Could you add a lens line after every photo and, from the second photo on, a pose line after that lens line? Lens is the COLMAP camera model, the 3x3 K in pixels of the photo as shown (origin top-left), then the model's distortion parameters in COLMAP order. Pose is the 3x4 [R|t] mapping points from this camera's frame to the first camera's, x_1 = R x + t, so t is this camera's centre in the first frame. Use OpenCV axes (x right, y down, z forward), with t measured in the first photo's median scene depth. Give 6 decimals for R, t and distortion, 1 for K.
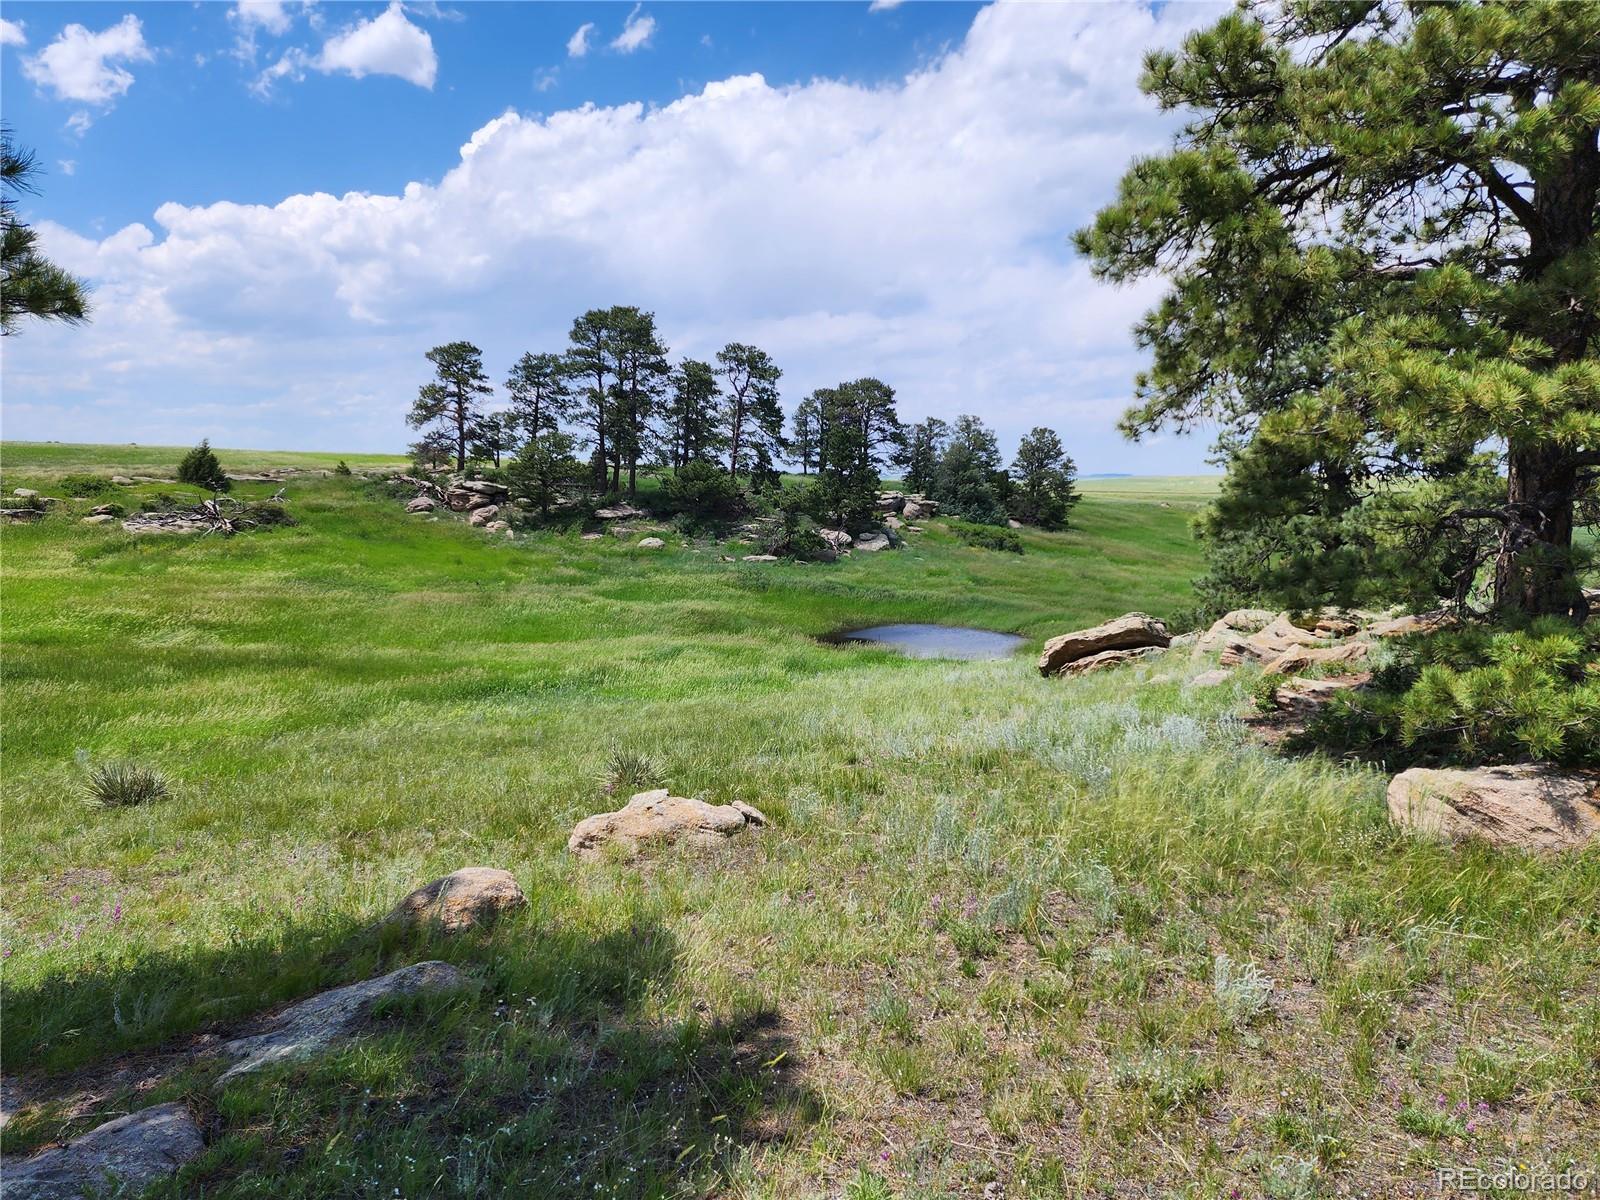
lens RADIAL K [[1060.8, 0, 800.0], [0, 1060.8, 600.0], [0, 0, 1]] dist [0.085955, -0.078611]
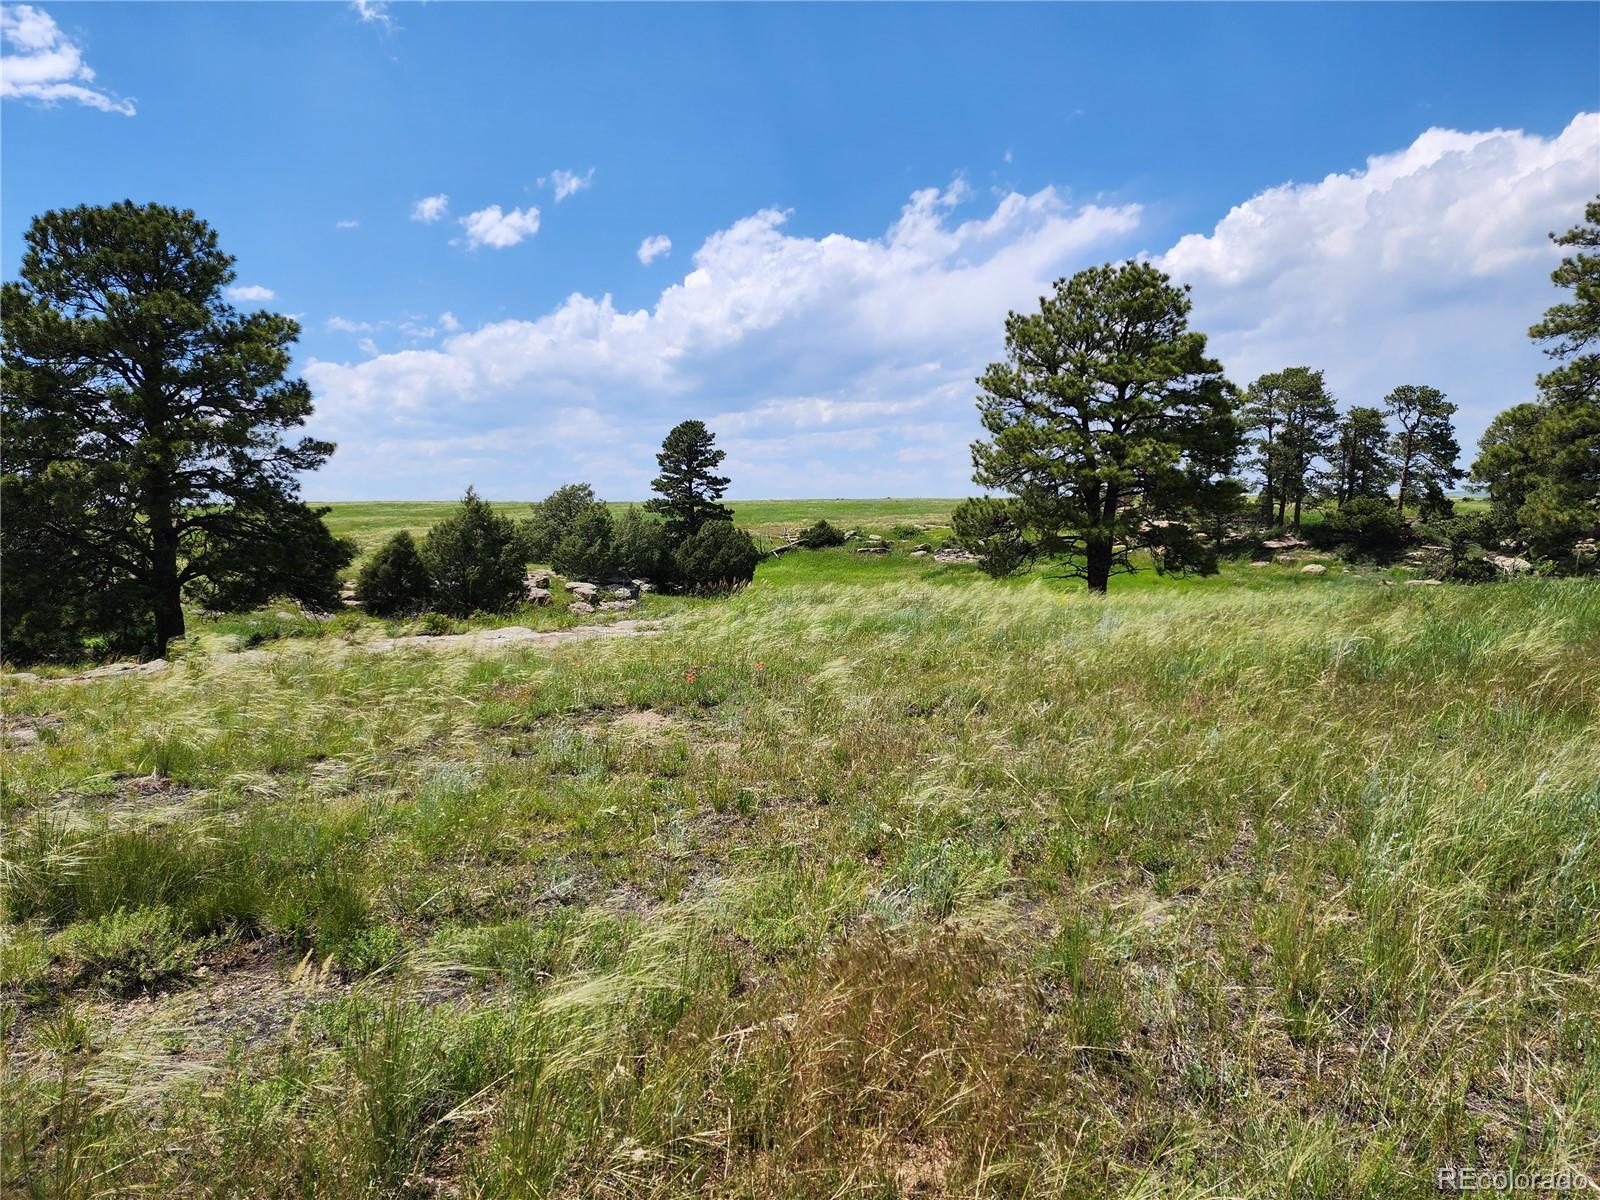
lens RADIAL K [[1051.8, 0, 791.2], [0, 1051.8, 610.1], [0, 0, 1]] dist [0.069345, -0.079255]
pose [[0.829578, 0.023474, -0.557897, 0.034322], [-0.033575, 0.999405, -0.007873, 0.018363], [0.557380, 0.025263, 0.829873, -0.265835]]
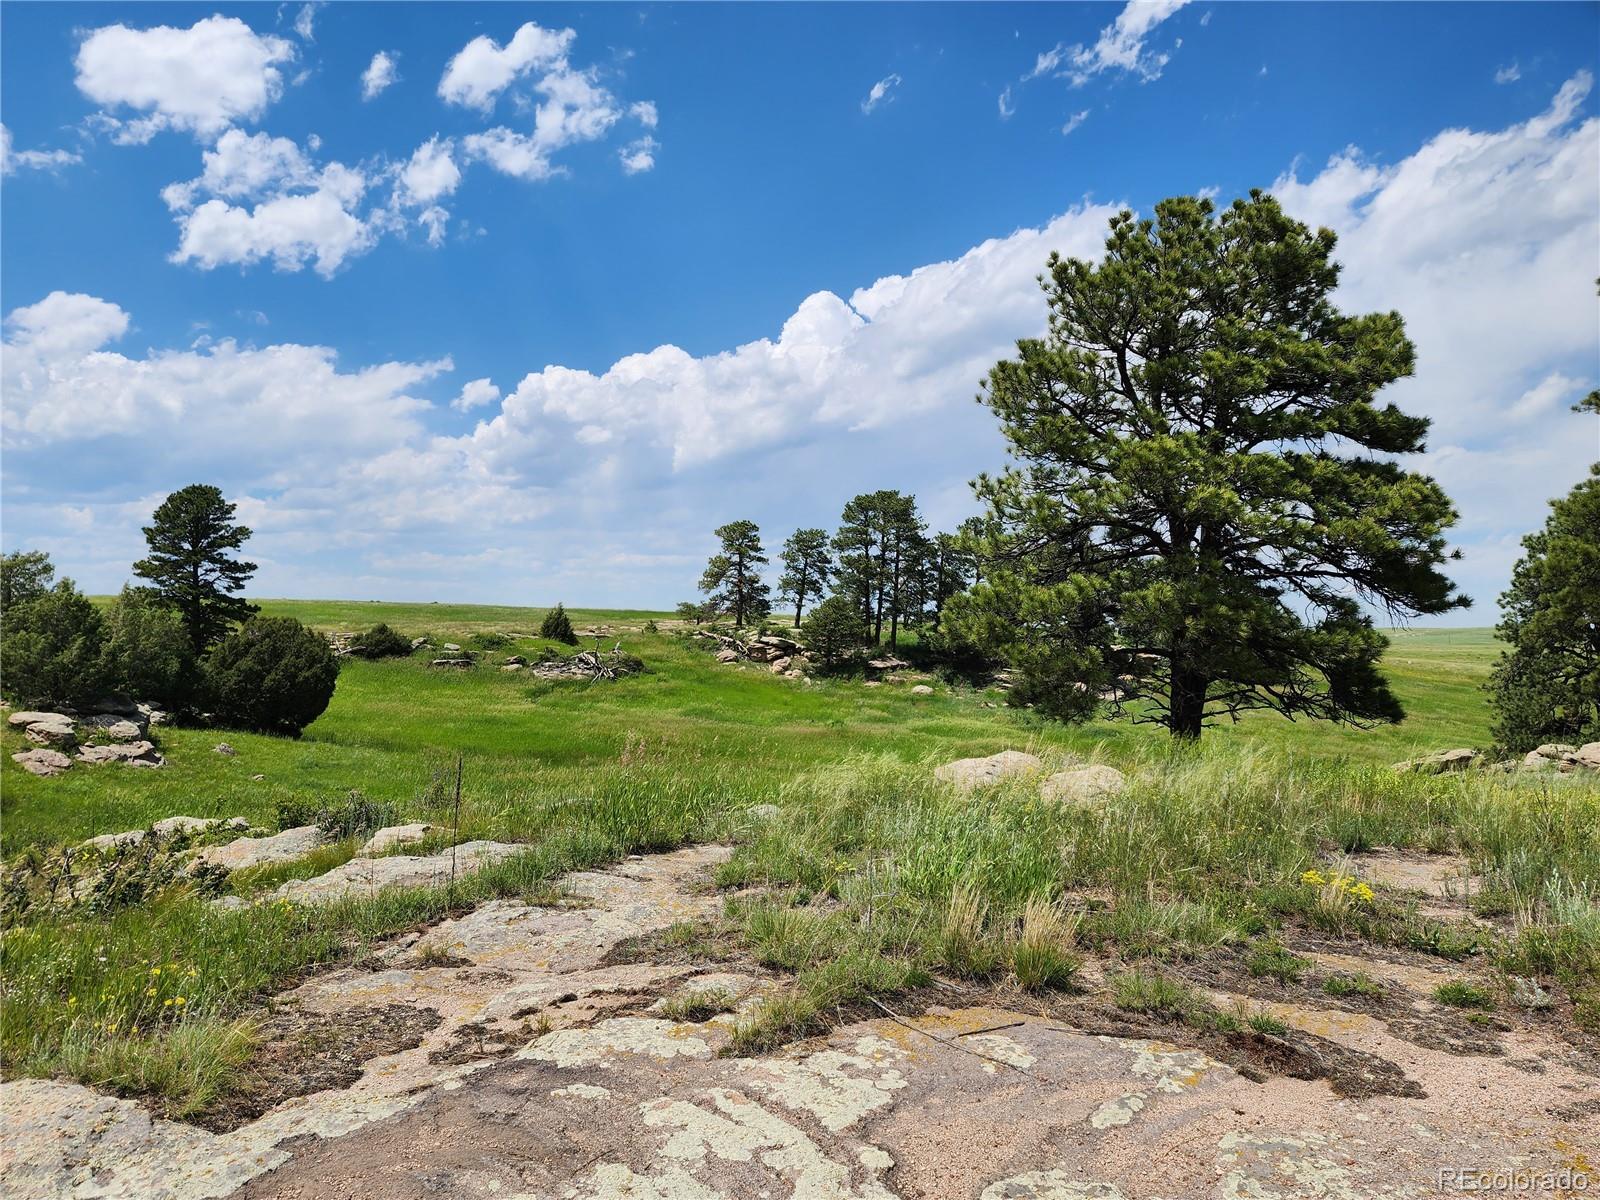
lens RADIAL K [[1051.8, 0, 791.2], [0, 1051.8, 610.1], [0, 0, 1]] dist [0.069345, -0.079255]
pose [[0.989896, 0.001385, -0.141789, -0.103758], [-0.019641, 0.991652, -0.127441, 0.008826], [0.140429, 0.128939, 0.981659, -0.150463]]
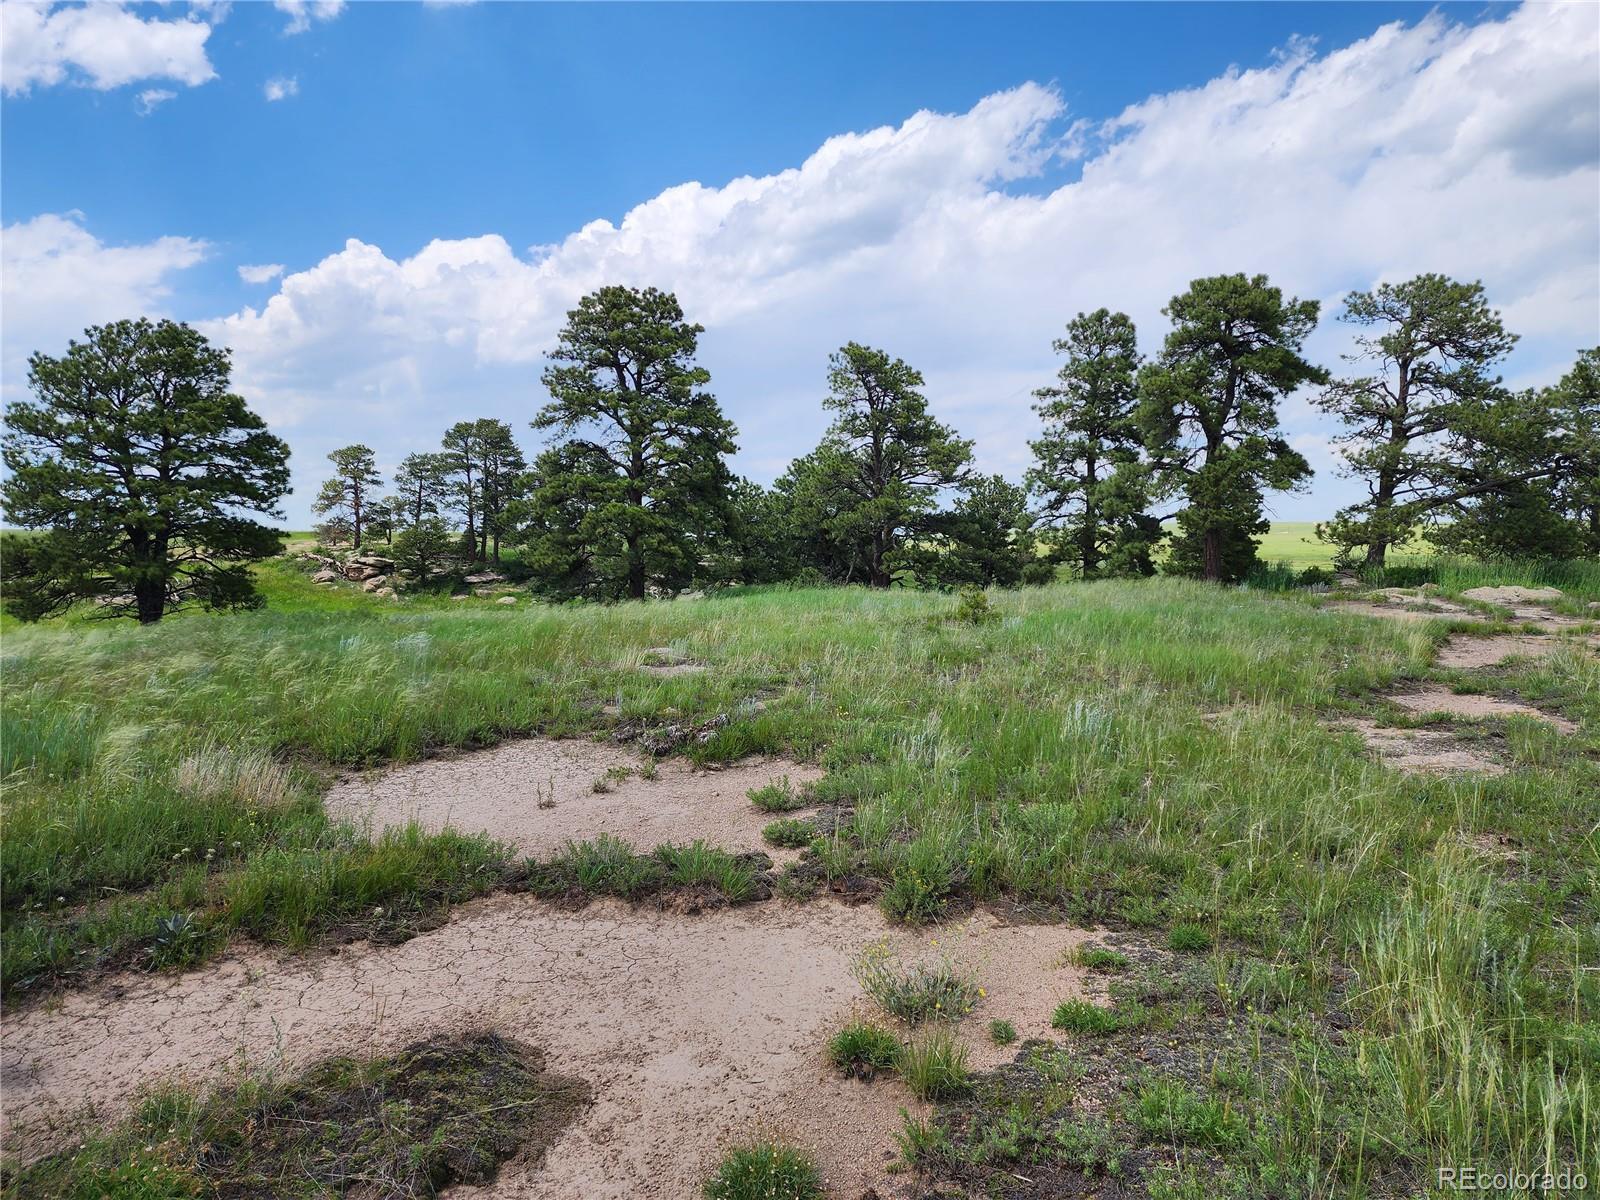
lens RADIAL K [[1060.8, 0, 800.0], [0, 1060.8, 600.0], [0, 0, 1]] dist [0.085955, -0.078611]
pose [[0.996614, -0.028501, 0.077122, 0.105039], [0.032477, 0.998180, -0.050808, 0.021188], [-0.075534, 0.053141, 0.995726, -0.299116]]
